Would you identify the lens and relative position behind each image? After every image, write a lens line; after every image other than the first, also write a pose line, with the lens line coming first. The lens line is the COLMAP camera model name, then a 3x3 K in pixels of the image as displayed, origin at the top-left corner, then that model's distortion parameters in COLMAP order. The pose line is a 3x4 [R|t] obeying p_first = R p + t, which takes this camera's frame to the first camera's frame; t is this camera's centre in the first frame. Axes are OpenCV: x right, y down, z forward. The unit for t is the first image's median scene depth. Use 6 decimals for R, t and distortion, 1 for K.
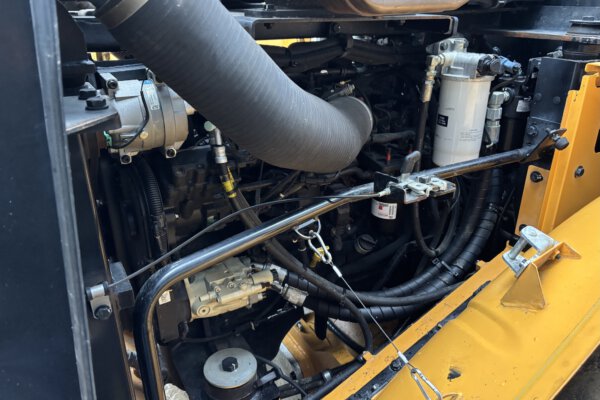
lens RADIAL K [[455.2, 0, 300.0], [0, 455.2, 200.0], [0, 0, 1]] dist [0.030623, -0.040775]
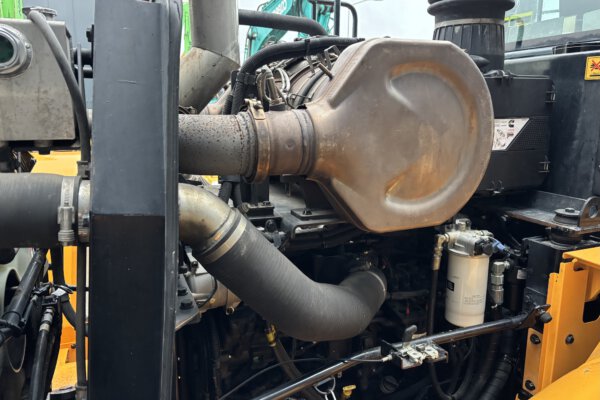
lens RADIAL K [[455.2, 0, 300.0], [0, 455.2, 200.0], [0, 0, 1]] dist [0.030623, -0.040775]
pose [[0.991464, 0.030237, -0.126823, 0.069171], [-0.056808, 0.975732, -0.211472, -0.126350], [0.117351, 0.216872, 0.969121, -0.293324]]
